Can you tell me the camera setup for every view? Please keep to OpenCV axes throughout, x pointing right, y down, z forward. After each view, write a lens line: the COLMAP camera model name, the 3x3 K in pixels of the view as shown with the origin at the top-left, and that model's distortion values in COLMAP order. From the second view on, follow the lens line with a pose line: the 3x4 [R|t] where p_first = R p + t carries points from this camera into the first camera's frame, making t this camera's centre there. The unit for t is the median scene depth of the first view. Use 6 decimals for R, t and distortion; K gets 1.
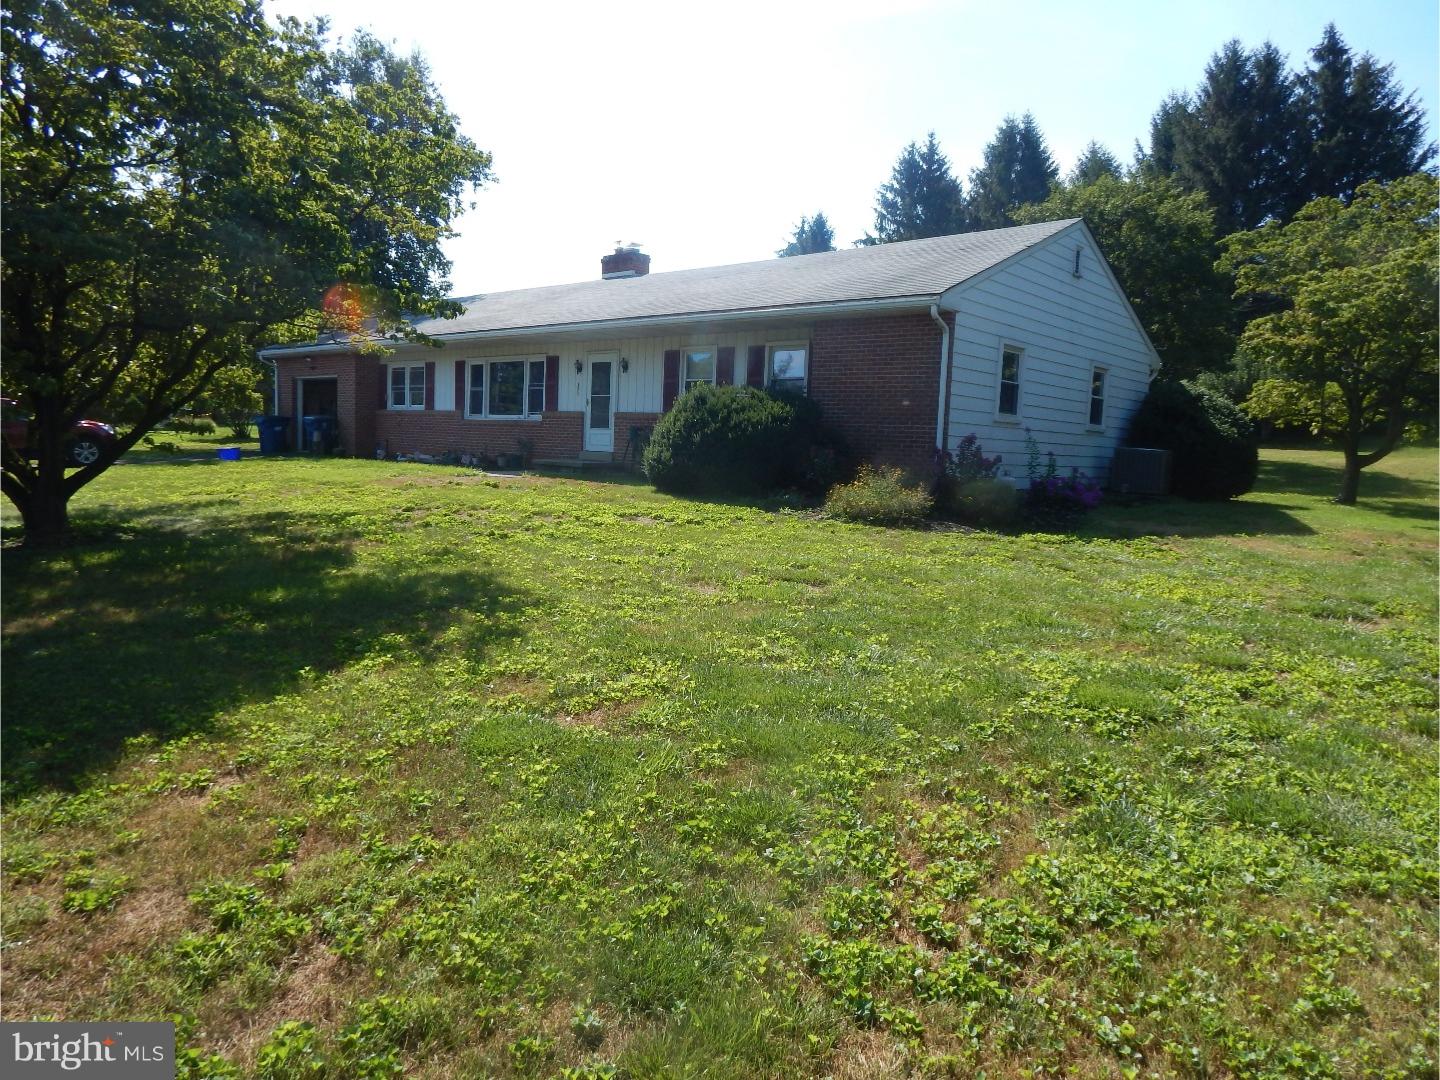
lens RADIAL K [[948.5, 0, 720.5], [0, 948.5, 540.7], [0, 0, 1]] dist [0.000577, -0.002093]
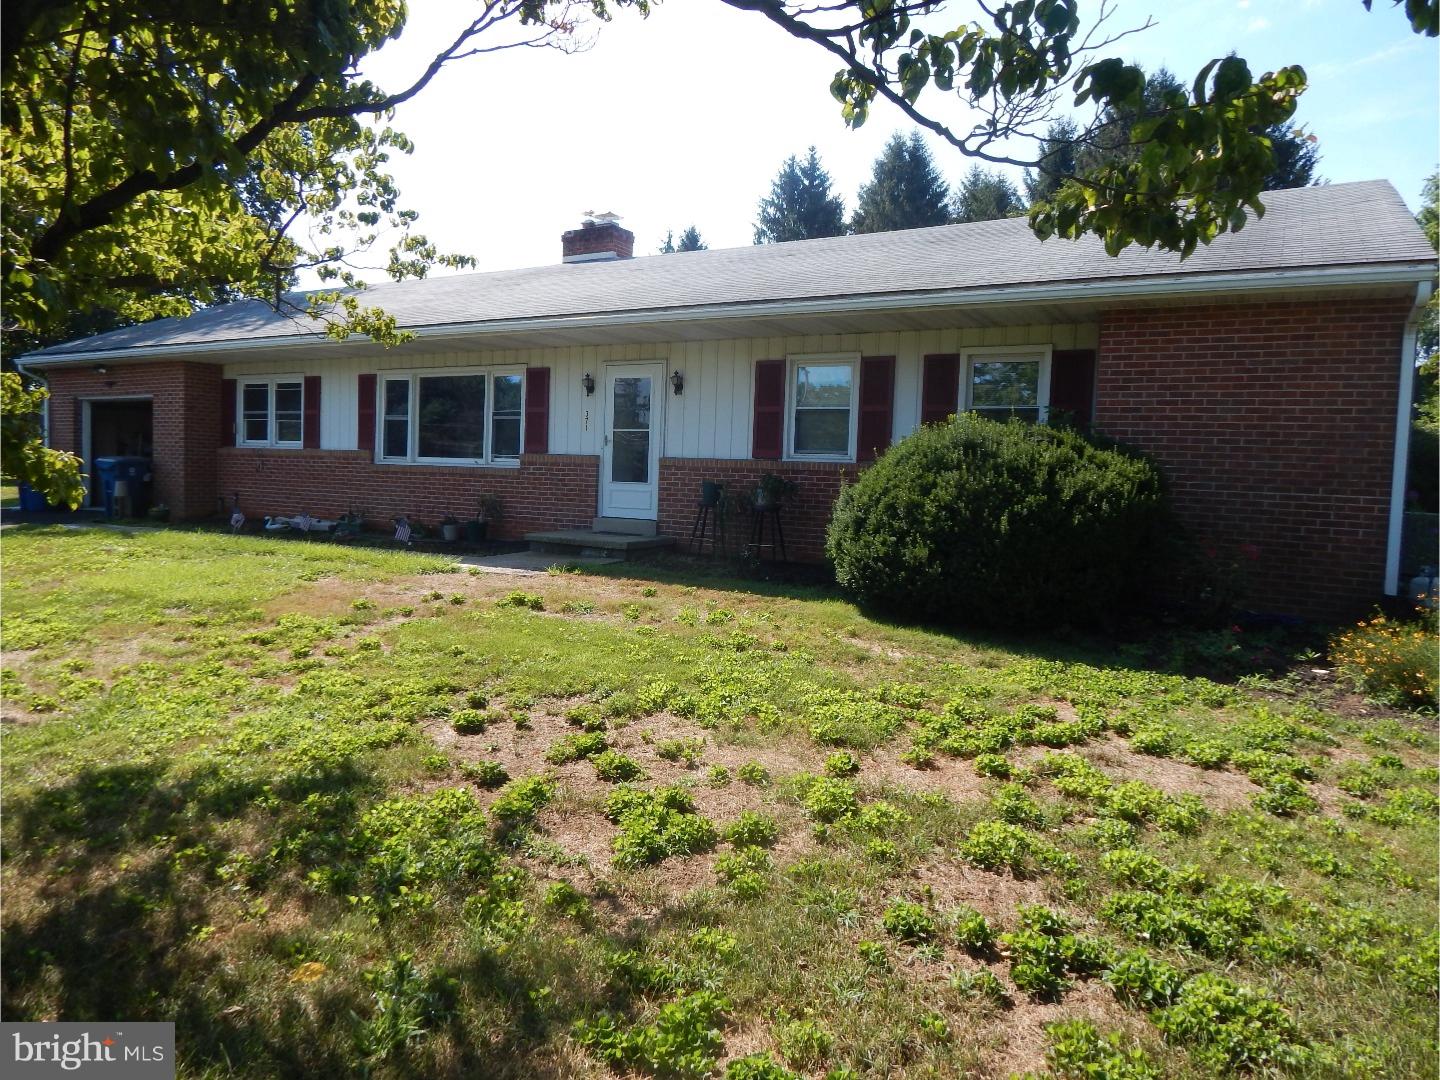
lens RADIAL K [[948.5, 0, 719.6], [0, 948.5, 535.9], [0, 0, 1]] dist [0.000577, -0.002093]
pose [[0.981892, -0.017191, 0.188659, -0.151984], [0.023116, 0.999305, -0.029254, -0.050989], [-0.188024, 0.033085, 0.981607, 0.299362]]
